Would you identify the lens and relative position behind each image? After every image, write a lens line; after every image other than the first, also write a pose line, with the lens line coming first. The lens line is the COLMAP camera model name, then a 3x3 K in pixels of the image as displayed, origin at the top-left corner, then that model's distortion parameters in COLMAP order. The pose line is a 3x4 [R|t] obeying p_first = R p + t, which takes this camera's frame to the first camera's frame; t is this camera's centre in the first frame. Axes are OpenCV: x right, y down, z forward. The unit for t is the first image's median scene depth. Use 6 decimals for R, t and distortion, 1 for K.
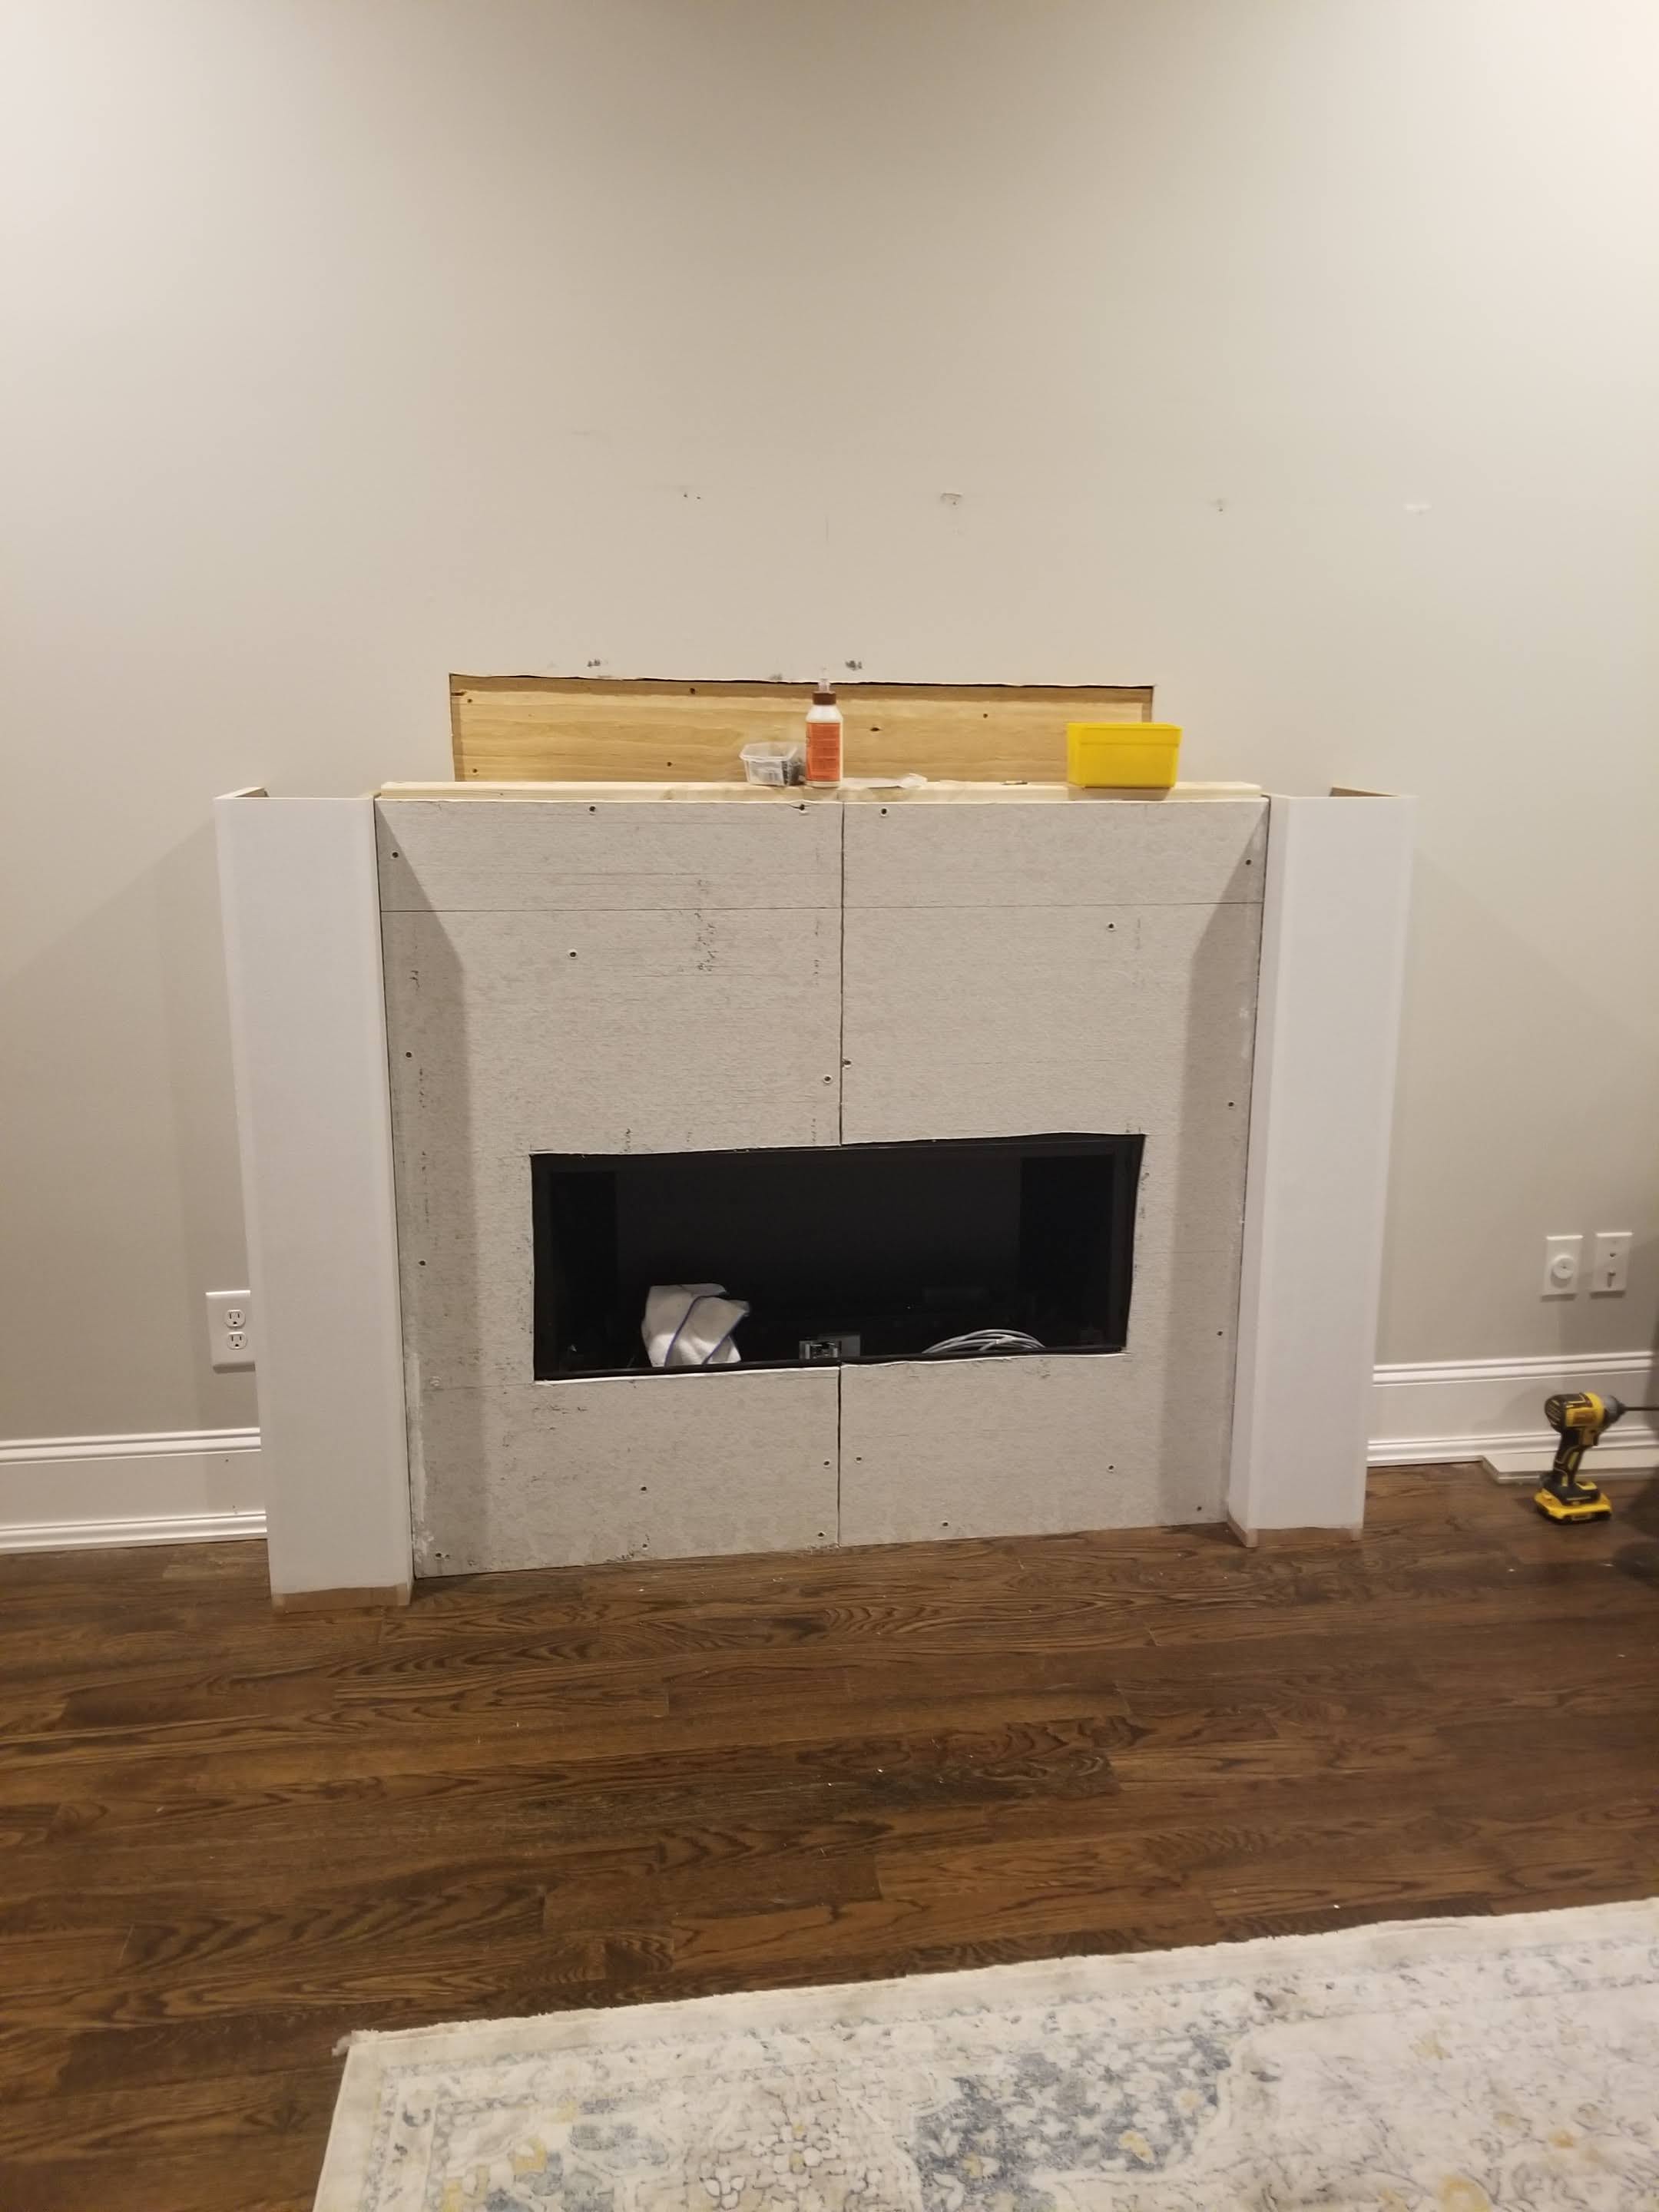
lens RADIAL K [[1684.0, 0, 834.5], [0, 1684.0, 1083.8], [0, 0, 1]] dist [0.000166, -0.032724]
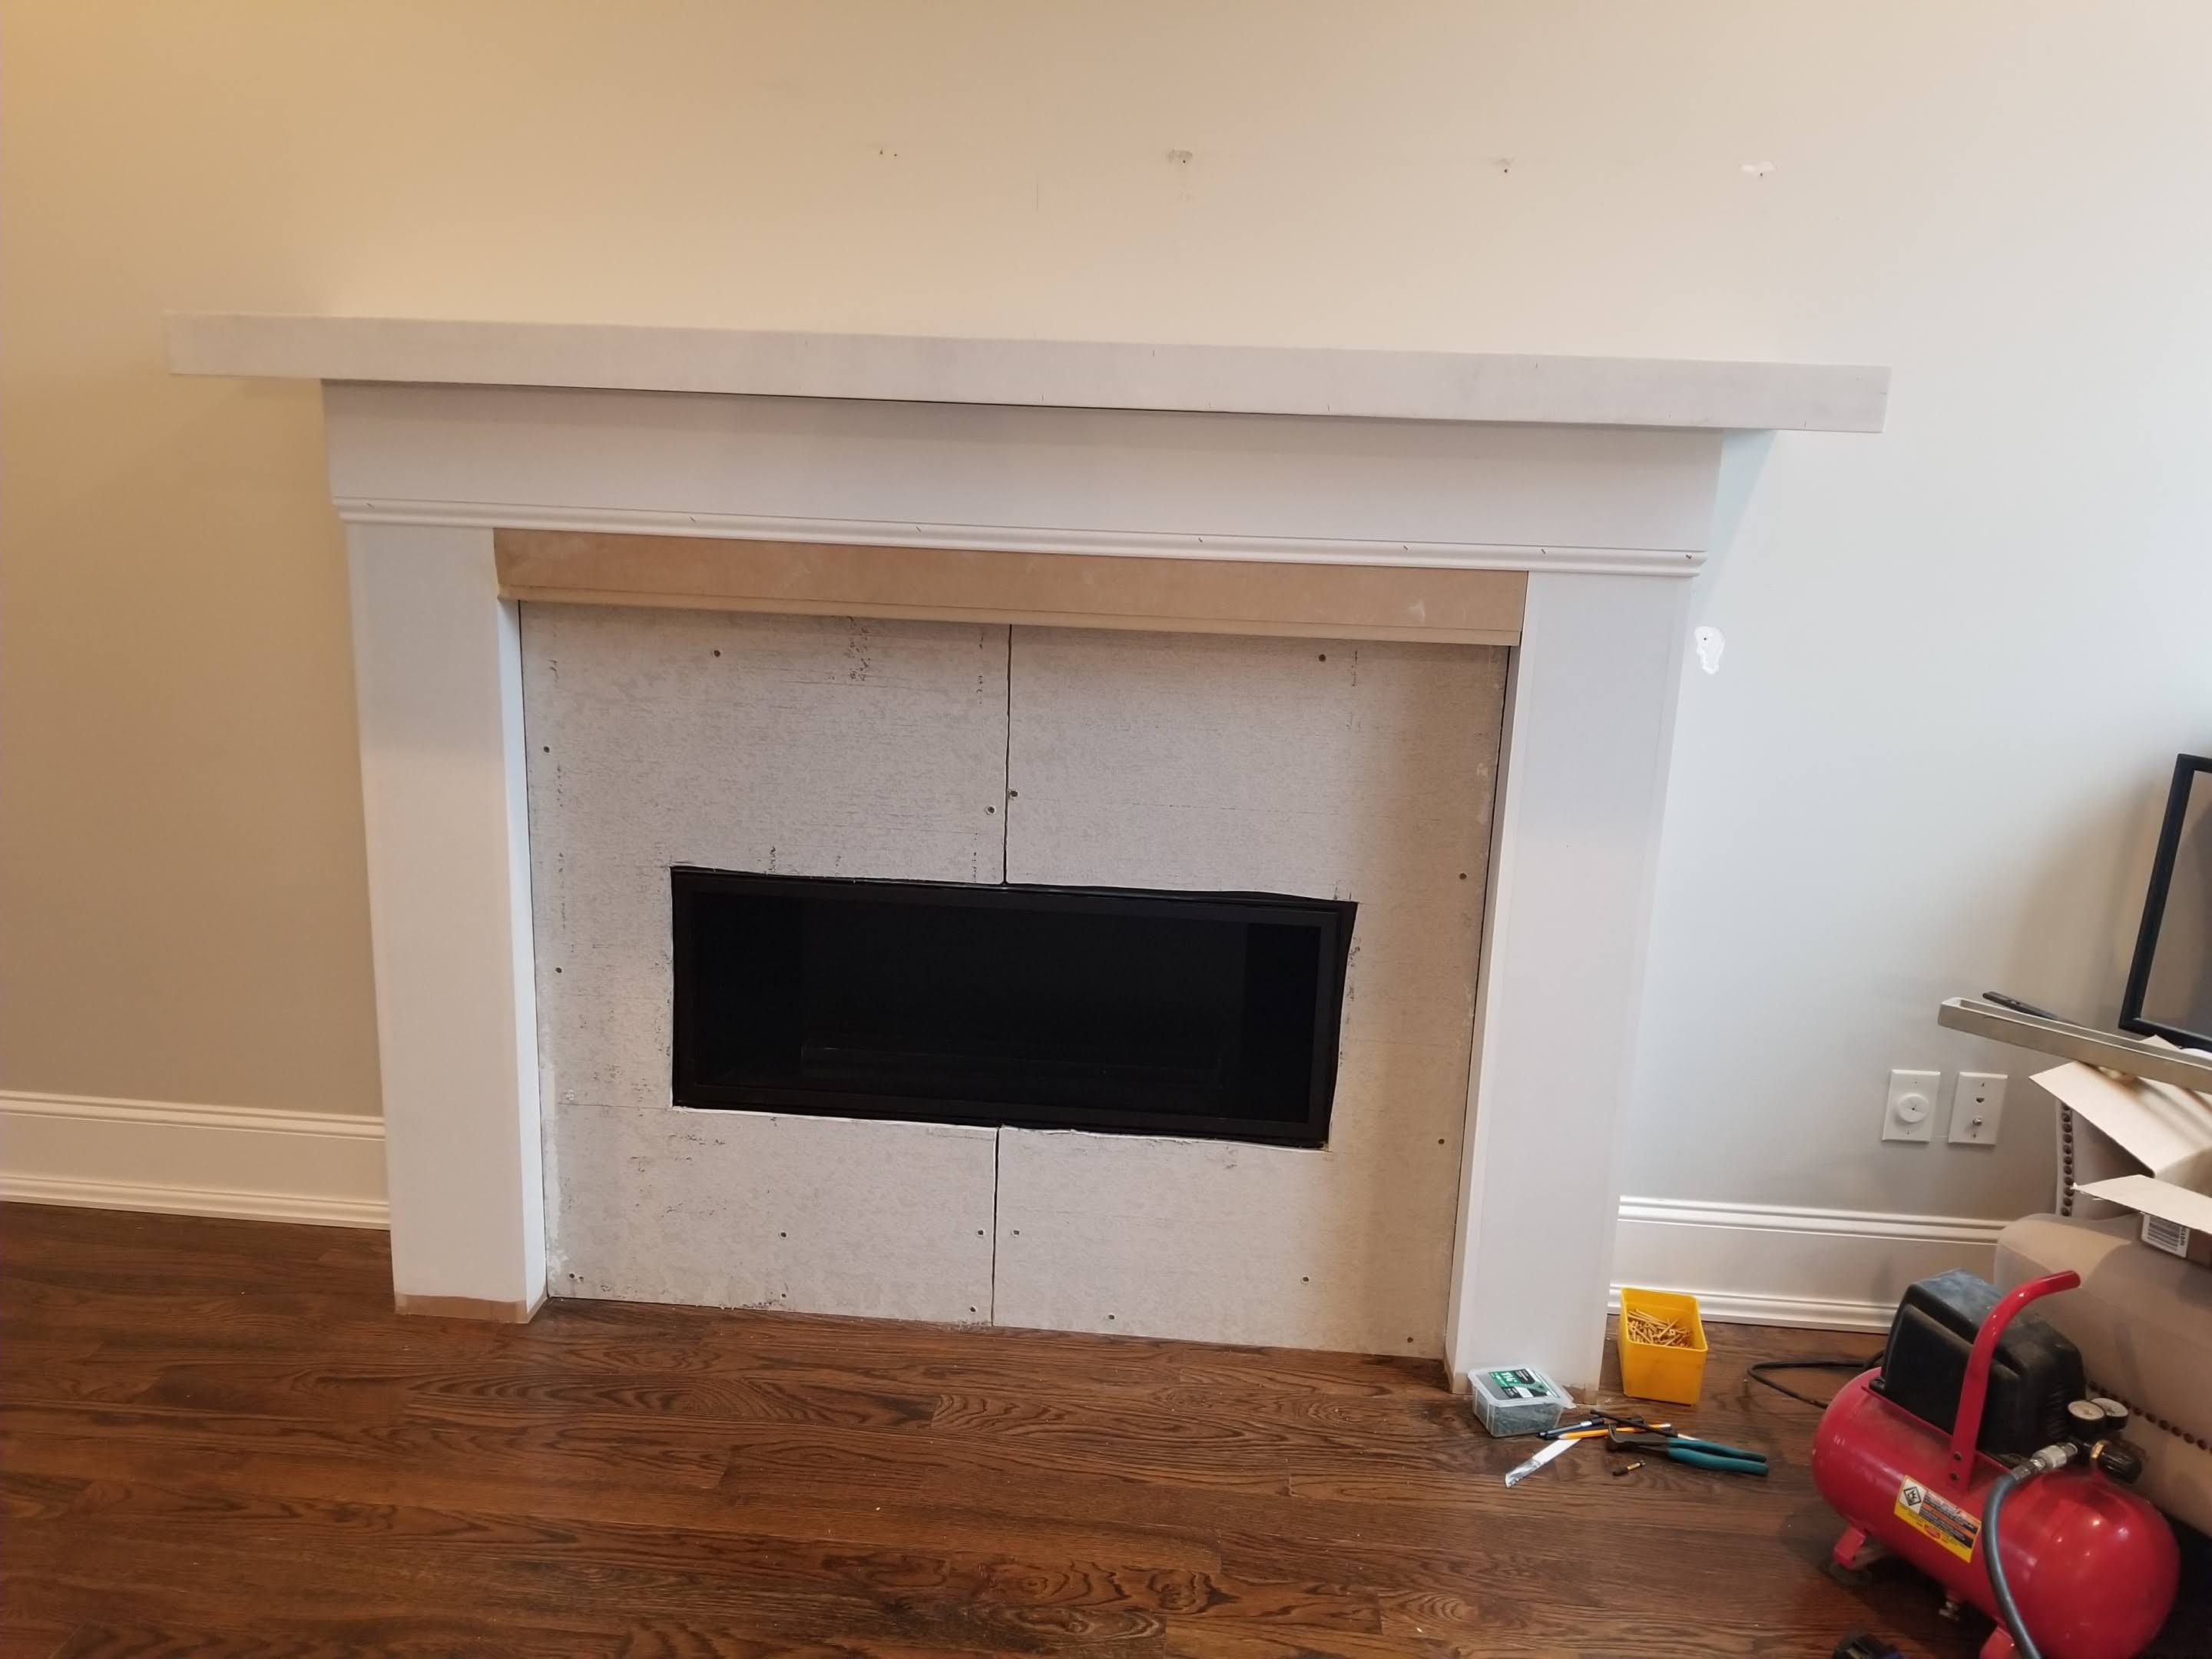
lens RADIAL K [[1684.0, 0, 1106.0], [0, 1684.0, 829.5], [0, 0, 1]] dist [0.000166, -0.032724]
pose [[0.974734, 0.080145, -0.208494, 0.249689], [-0.076521, 0.996744, 0.025401, -0.020211], [0.209851, -0.008805, 0.977694, 0.140860]]
